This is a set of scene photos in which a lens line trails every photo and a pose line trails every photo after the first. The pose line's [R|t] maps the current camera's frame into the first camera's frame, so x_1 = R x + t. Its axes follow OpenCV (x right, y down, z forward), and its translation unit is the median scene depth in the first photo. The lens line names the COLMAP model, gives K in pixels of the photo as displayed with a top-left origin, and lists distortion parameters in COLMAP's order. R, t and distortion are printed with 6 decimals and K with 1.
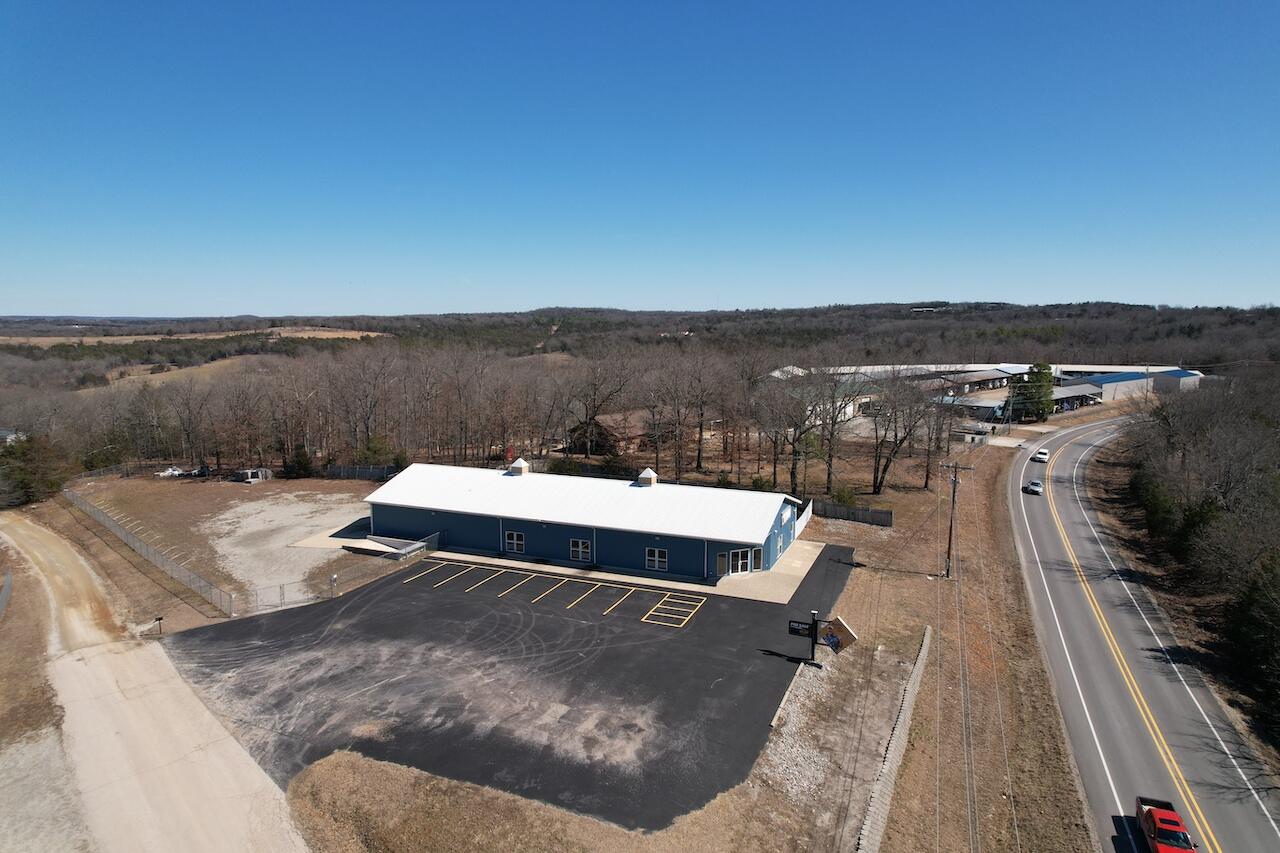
lens RADIAL K [[819.7, 0, 643.9], [0, 819.7, 424.0], [0, 0, 1]] dist [-0.080958, 0.077589]
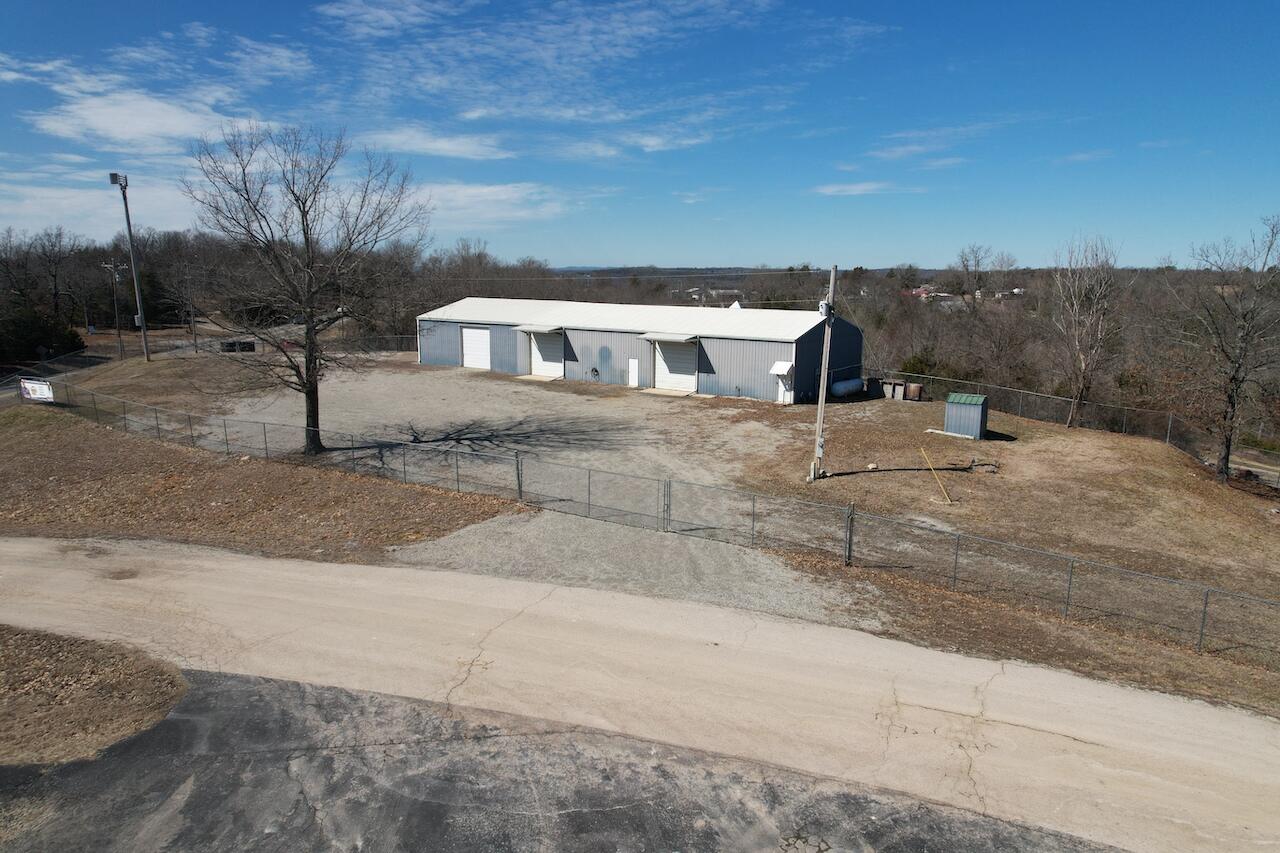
lens RADIAL K [[819.7, 0, 643.9], [0, 819.7, 424.0], [0, 0, 1]] dist [-0.080958, 0.077589]
pose [[-0.900570, 0.068715, -0.429246, -0.257523], [-0.061497, 0.957359, 0.282279, 0.088923], [0.430340, 0.280609, -0.857943, 0.765279]]
